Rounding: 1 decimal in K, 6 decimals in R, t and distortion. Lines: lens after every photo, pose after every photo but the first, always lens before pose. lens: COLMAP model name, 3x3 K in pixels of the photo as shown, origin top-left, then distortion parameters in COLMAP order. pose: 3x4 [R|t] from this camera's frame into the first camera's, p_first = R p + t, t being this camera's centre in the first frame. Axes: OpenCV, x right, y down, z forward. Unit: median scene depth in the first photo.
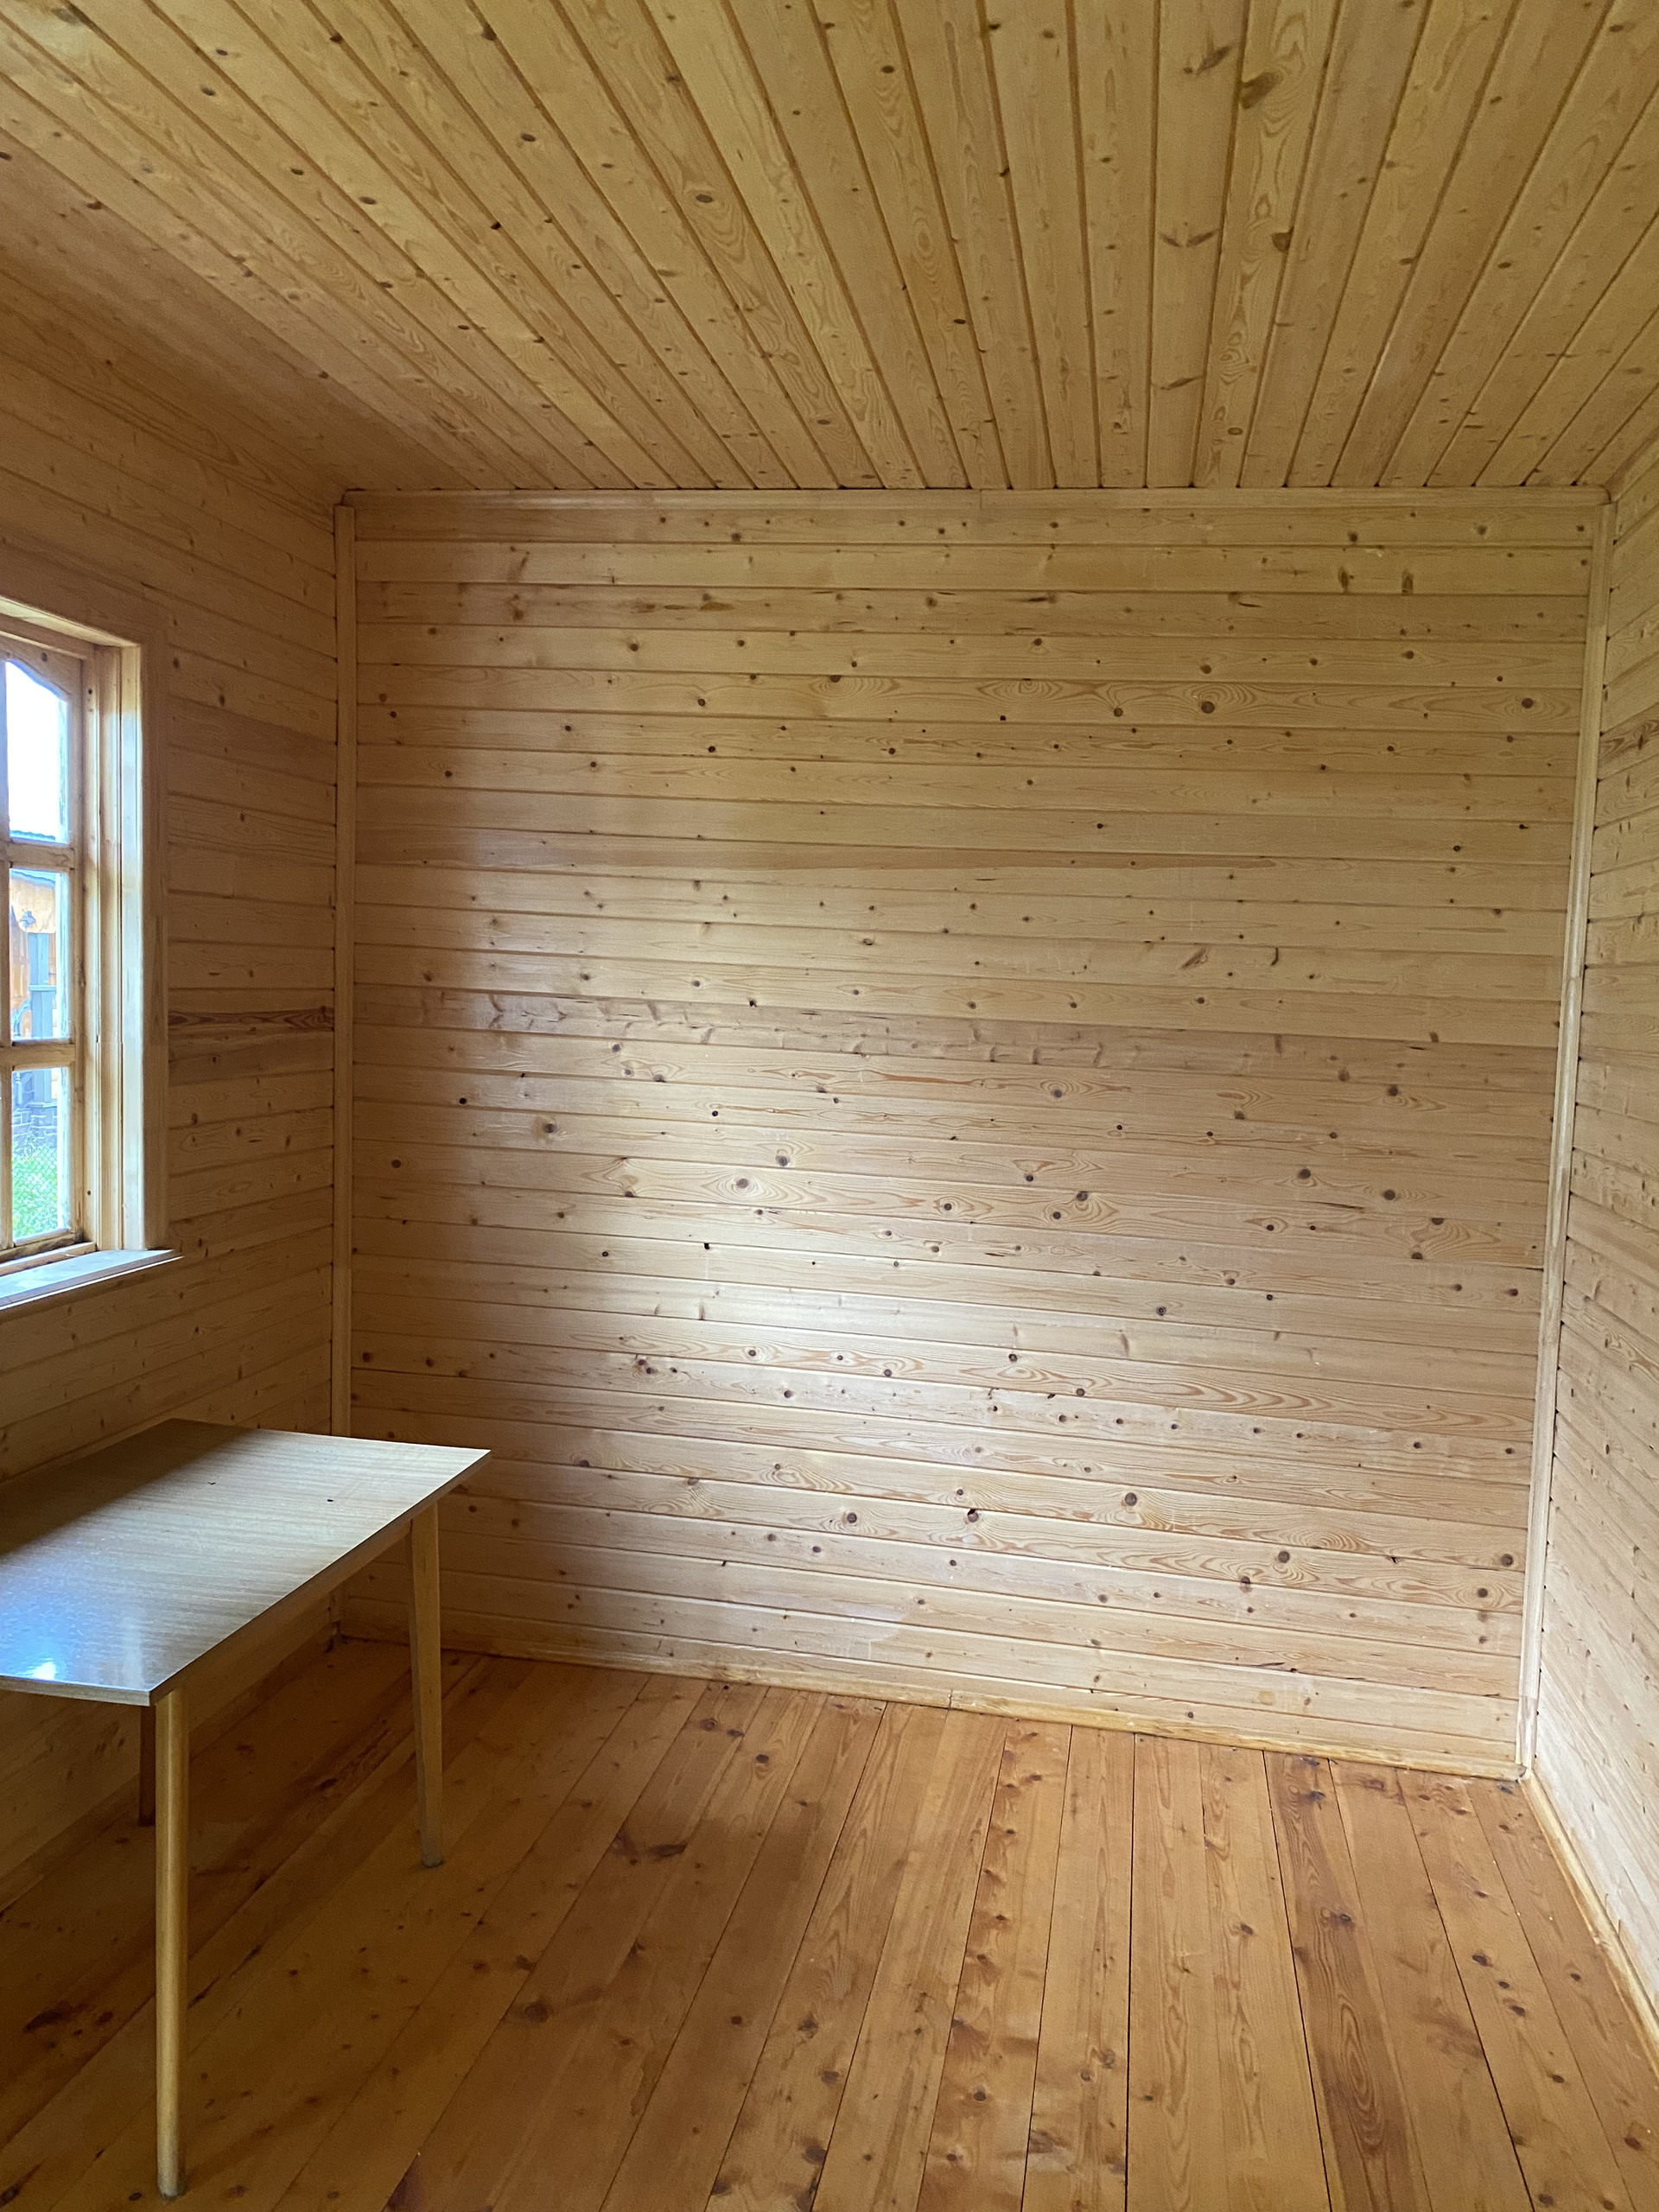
lens RADIAL K [[1691.4, 0, 829.5], [0, 1691.4, 1106.0], [0, 0, 1]] dist [0.109243, -0.261245]
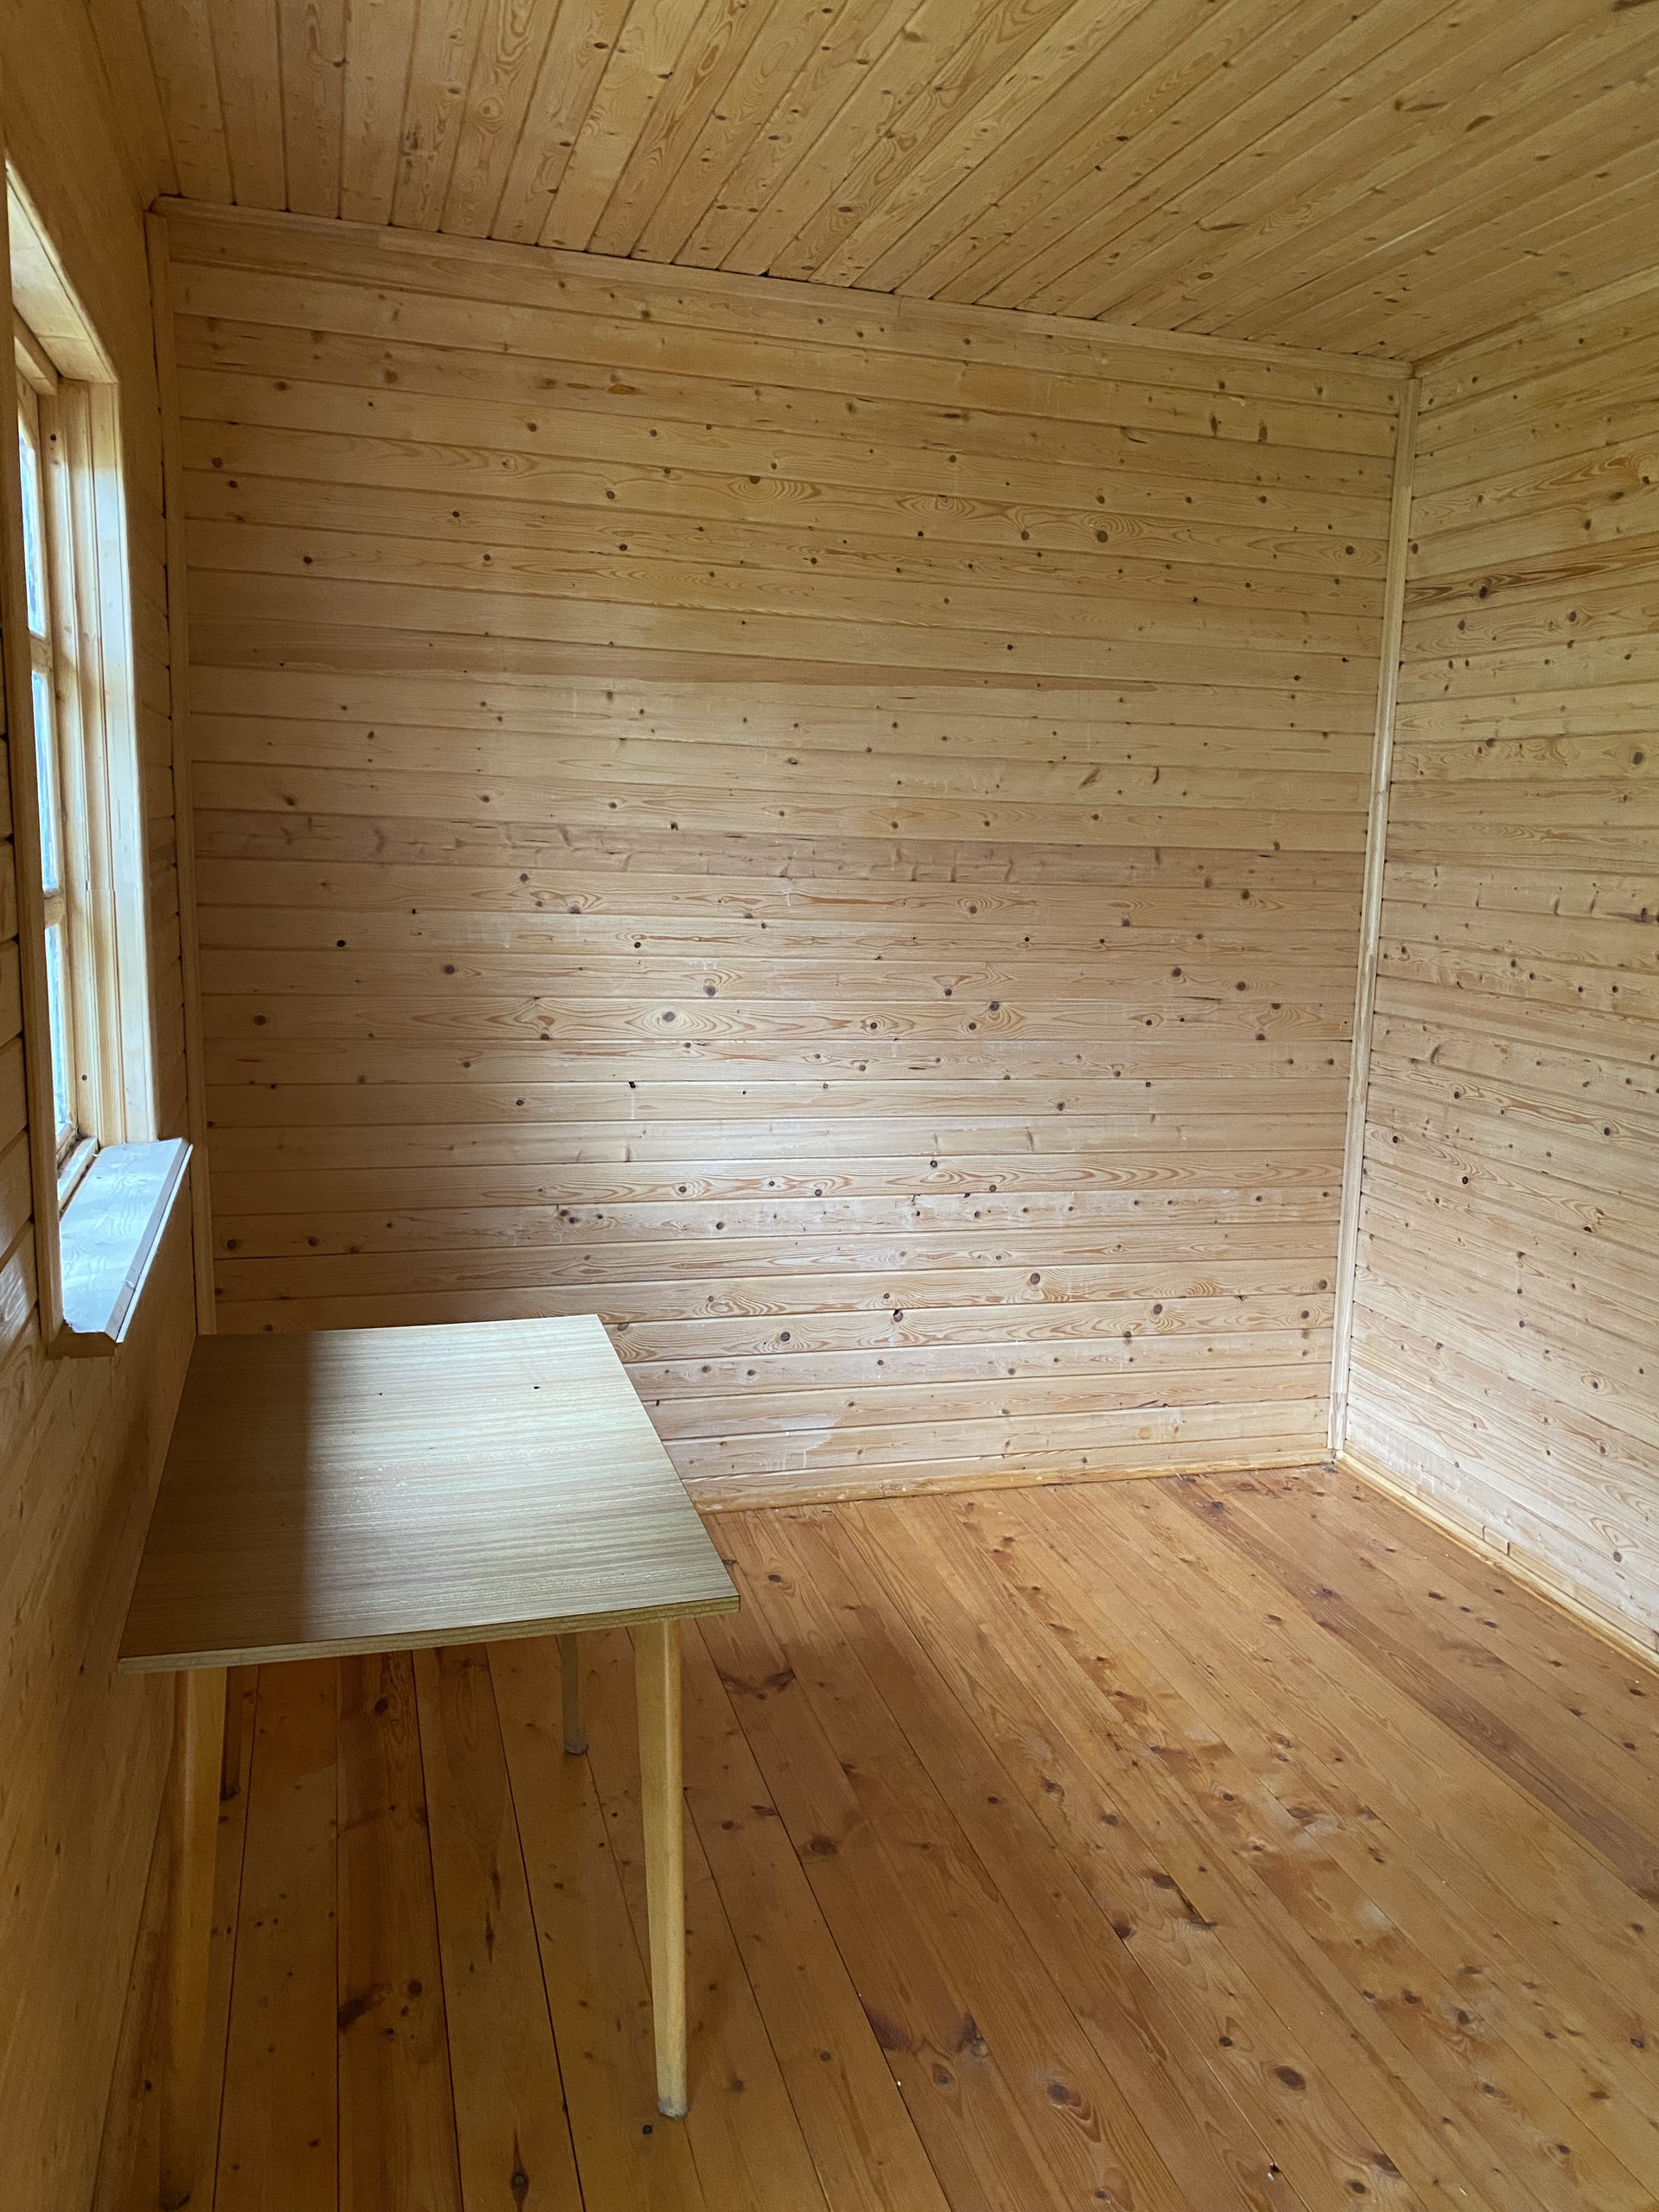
lens RADIAL K [[1690.8, 0, 836.4], [0, 1690.8, 1080.9], [0, 0, 1]] dist [0.099068, -0.173643]
pose [[0.889349, -0.085077, 0.449244, -0.423041], [0.041524, 0.993505, 0.105944, -0.016522], [-0.455340, -0.075567, 0.887105, 0.104895]]
